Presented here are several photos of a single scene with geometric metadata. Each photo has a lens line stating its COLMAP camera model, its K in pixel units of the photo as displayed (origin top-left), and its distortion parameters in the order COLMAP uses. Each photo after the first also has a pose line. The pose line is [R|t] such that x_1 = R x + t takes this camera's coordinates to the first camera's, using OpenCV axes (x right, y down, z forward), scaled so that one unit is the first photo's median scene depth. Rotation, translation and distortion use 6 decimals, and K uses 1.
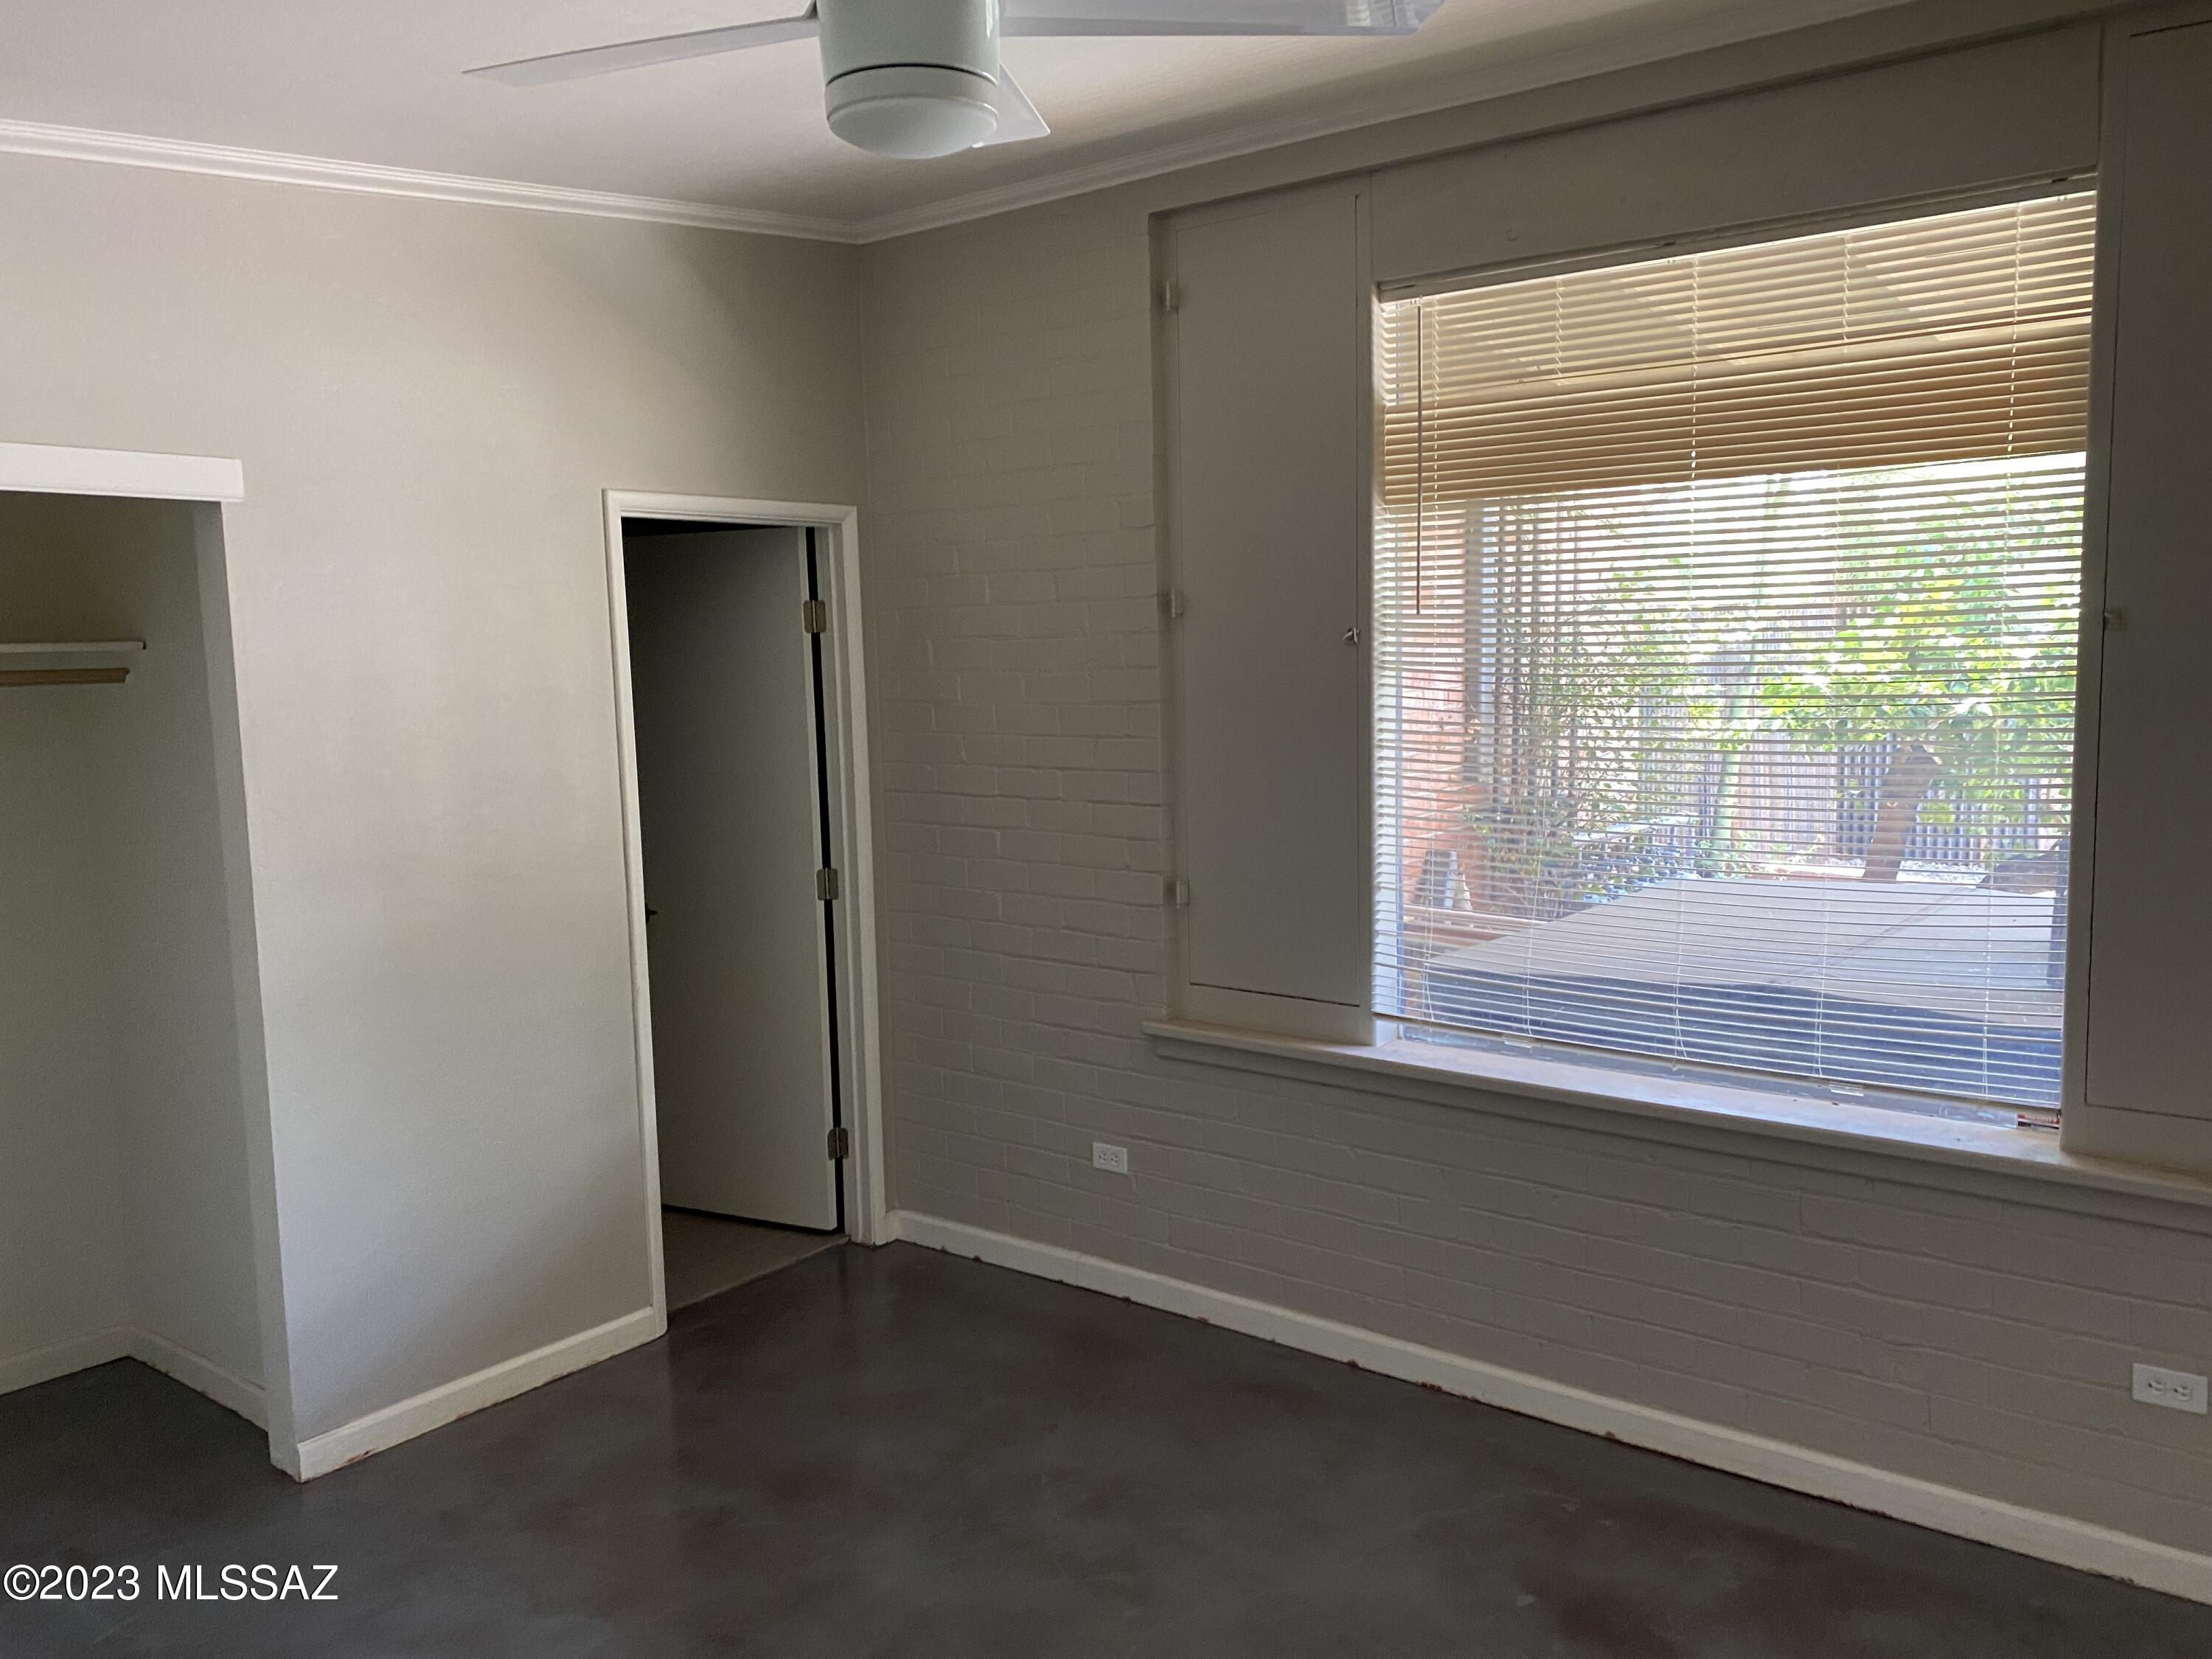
lens RADIAL K [[1673.6, 0, 1112.1], [0, 1673.6, 838.3], [0, 0, 1]] dist [0.000648, -0.001540]
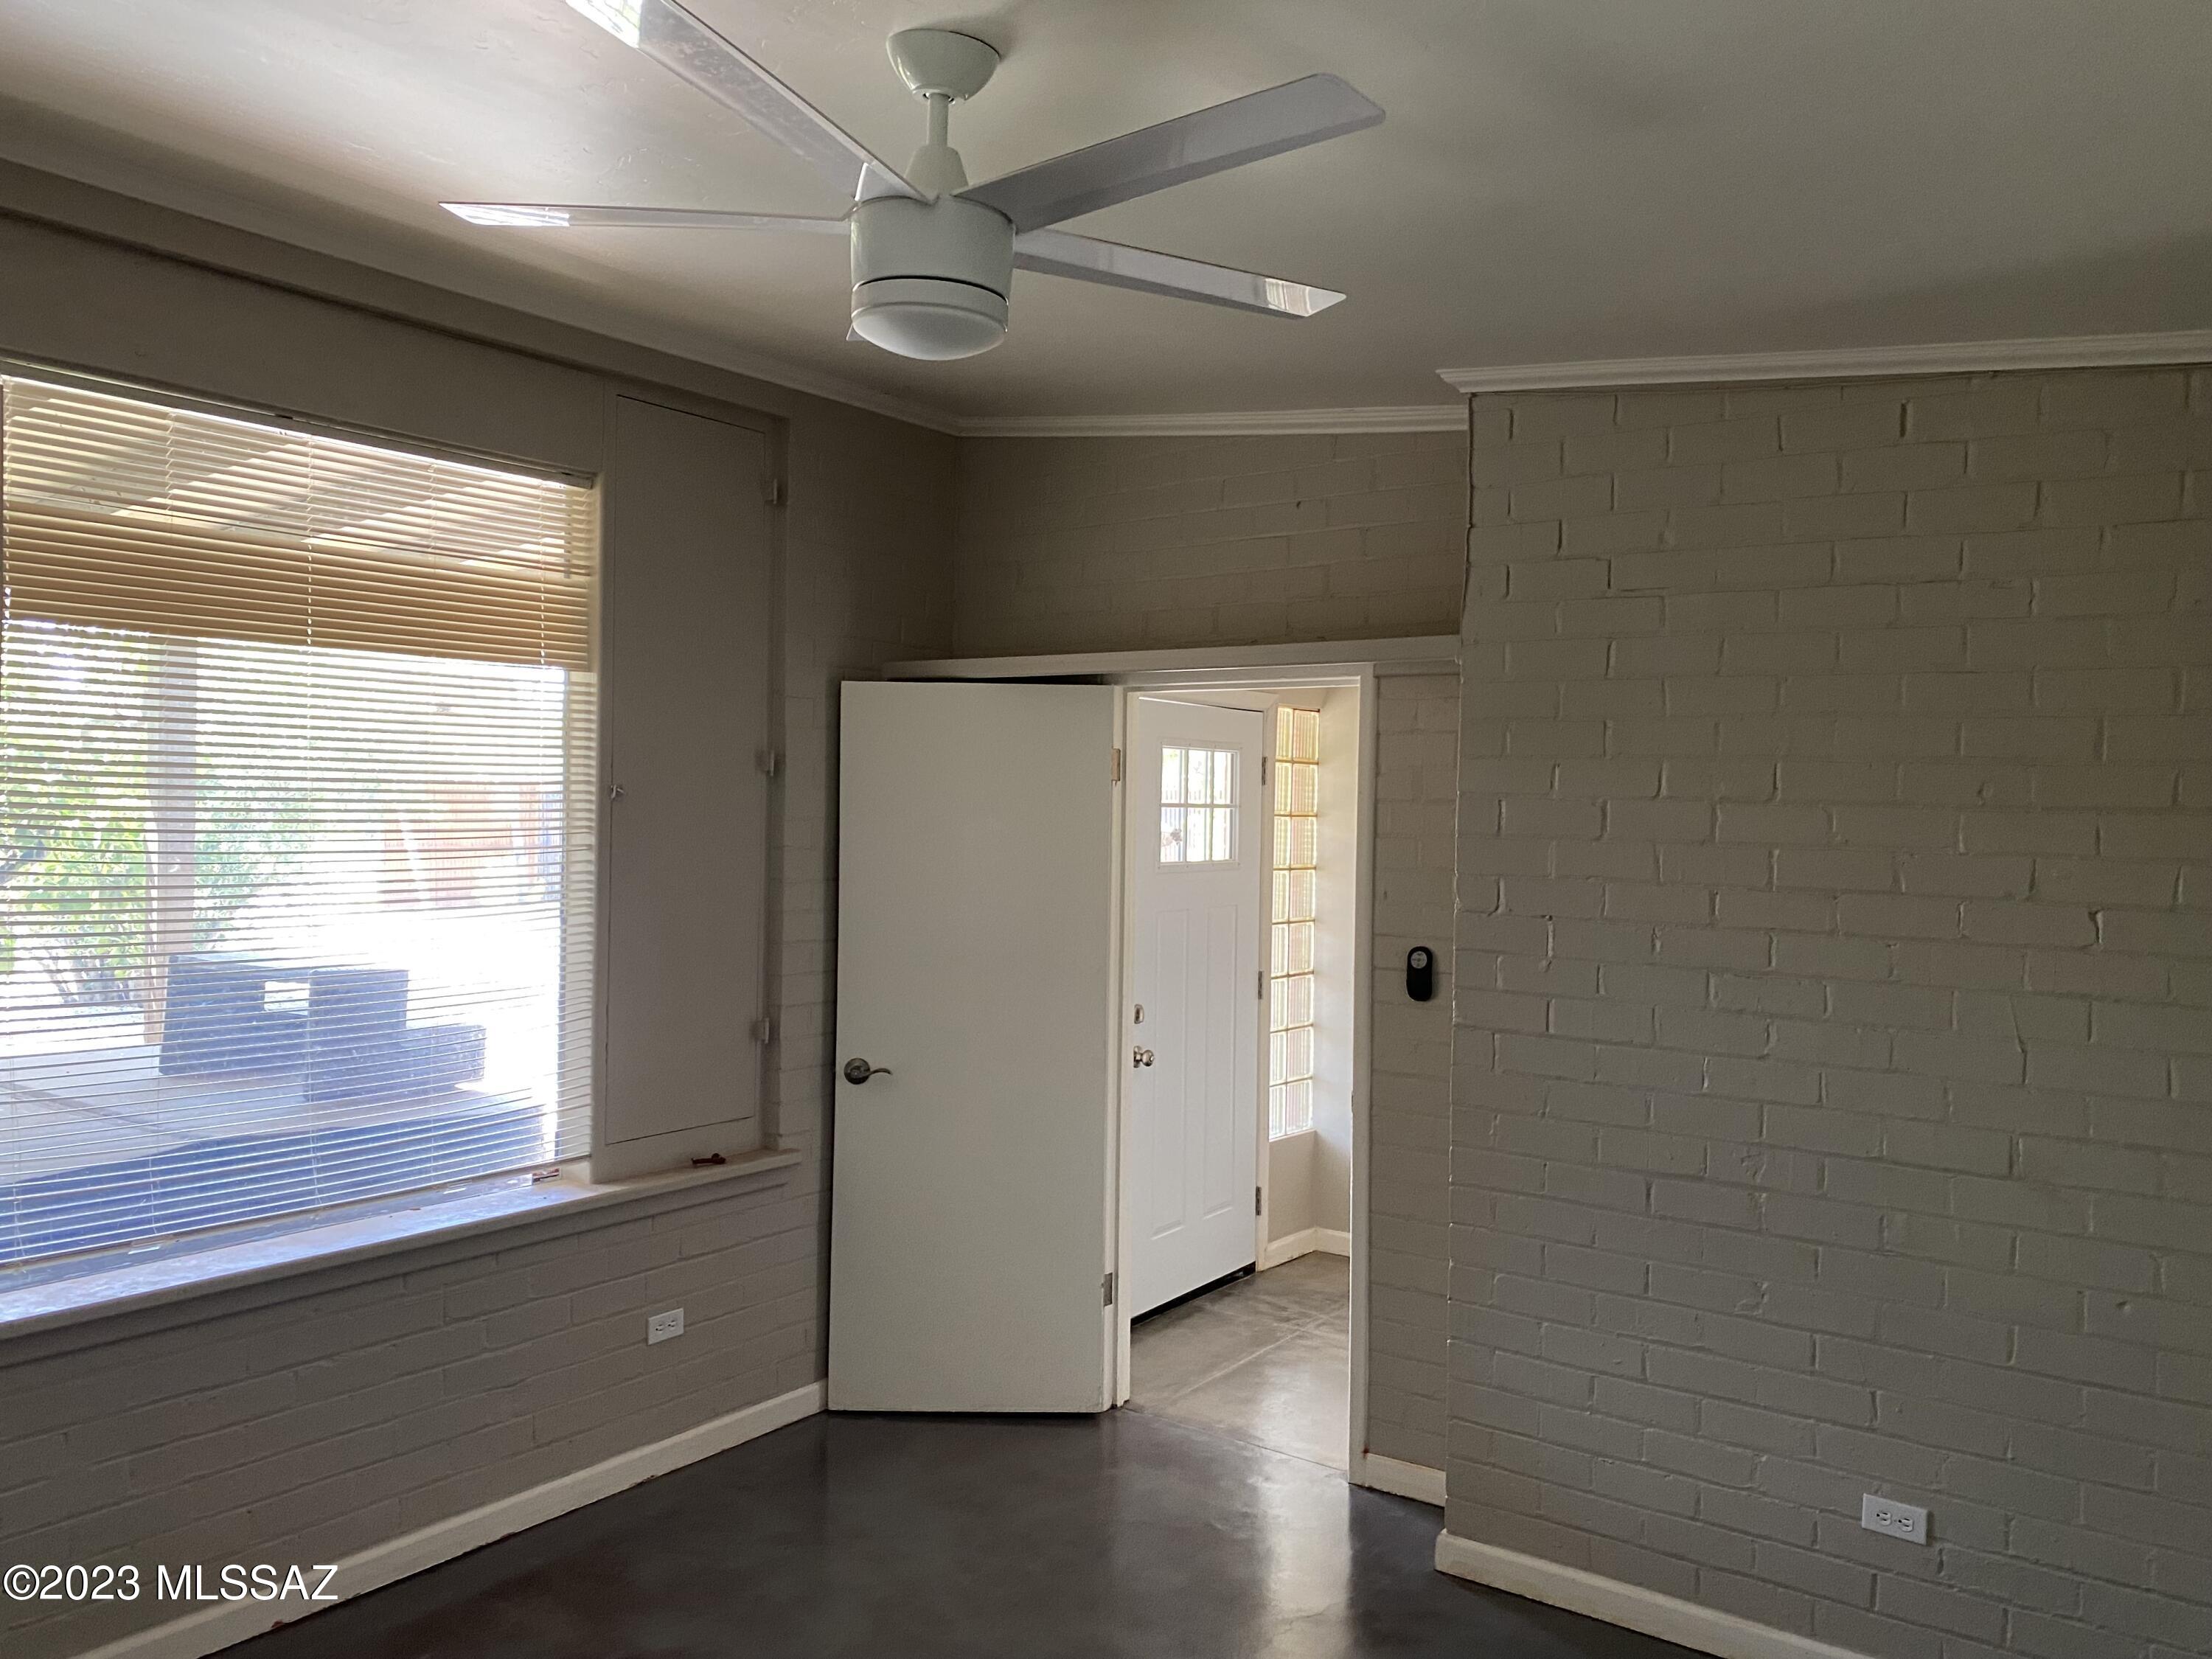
lens RADIAL K [[1673.6, 0, 1114.2], [0, 1673.6, 821.8], [0, 0, 1]] dist [0.000648, -0.001540]
pose [[-0.047761, 0.008277, 0.998824, -0.723953], [0.096882, 0.995289, -0.003615, -0.051957], [-0.994149, 0.096596, -0.048338, 0.562369]]
